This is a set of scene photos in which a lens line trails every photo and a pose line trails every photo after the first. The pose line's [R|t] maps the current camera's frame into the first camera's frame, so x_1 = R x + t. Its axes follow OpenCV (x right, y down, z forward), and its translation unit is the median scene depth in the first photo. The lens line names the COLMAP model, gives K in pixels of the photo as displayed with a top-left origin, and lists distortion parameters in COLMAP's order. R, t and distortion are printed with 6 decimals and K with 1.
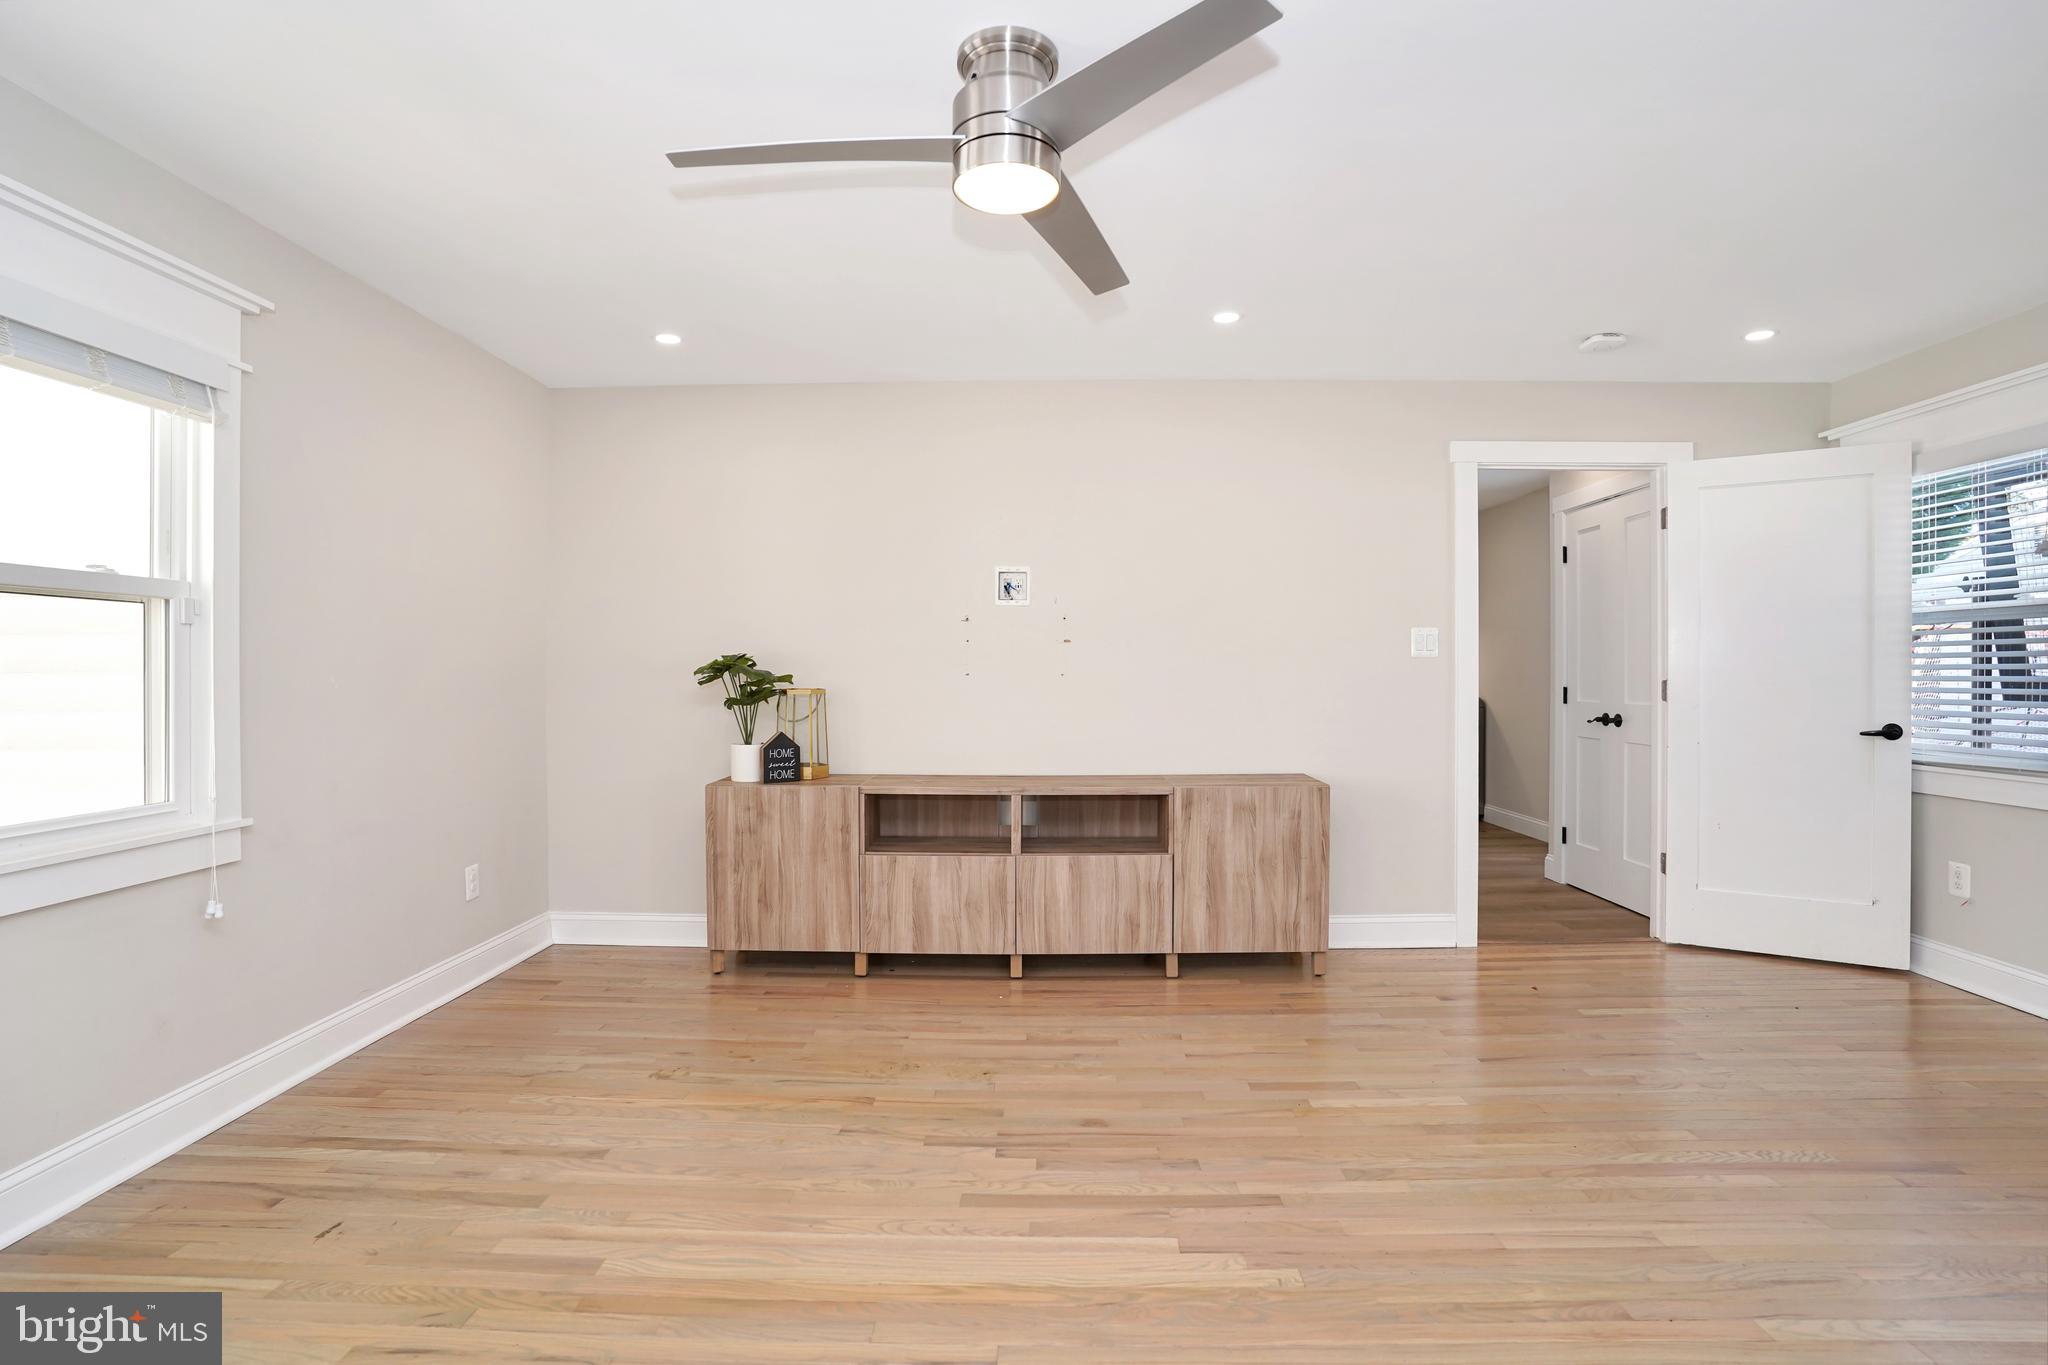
lens RADIAL K [[981.3, 0, 1017.7], [0, 981.3, 679.4], [0, 0, 1]] dist [-0.101234, 0.045115]
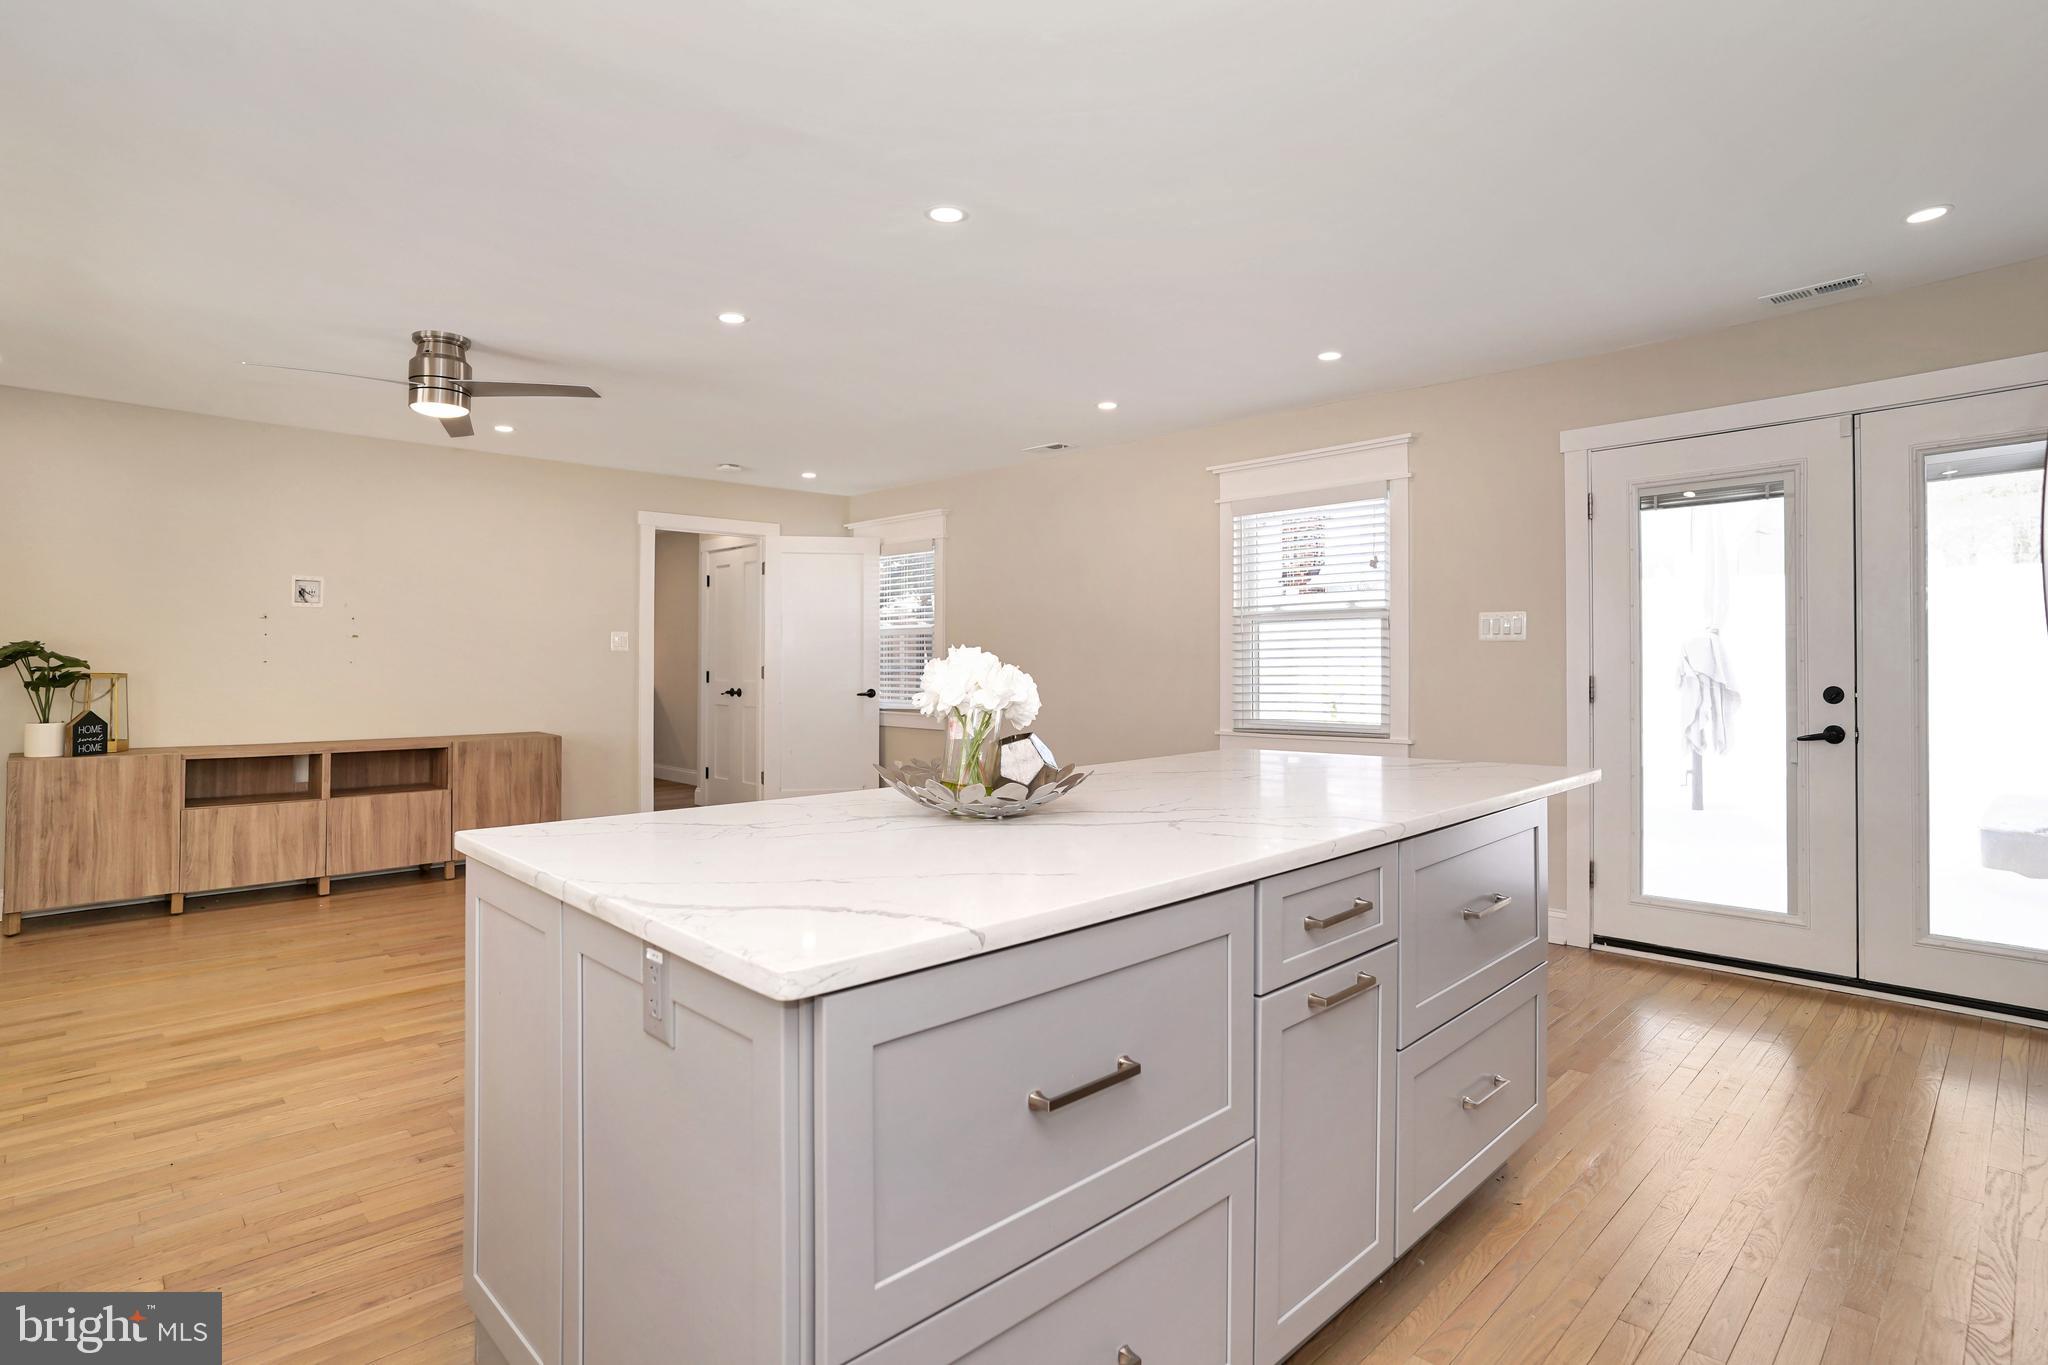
lens RADIAL K [[1019.1, 0, 991.9], [0, 1019.1, 608.0], [0, 0, 1]] dist [-0.098027, 0.031009]
pose [[0.701698, 0.037379, 0.711493, -0.311866], [0.007693, 0.998167, -0.060026, 0.009424], [-0.712433, 0.047594, 0.700125, -0.553746]]
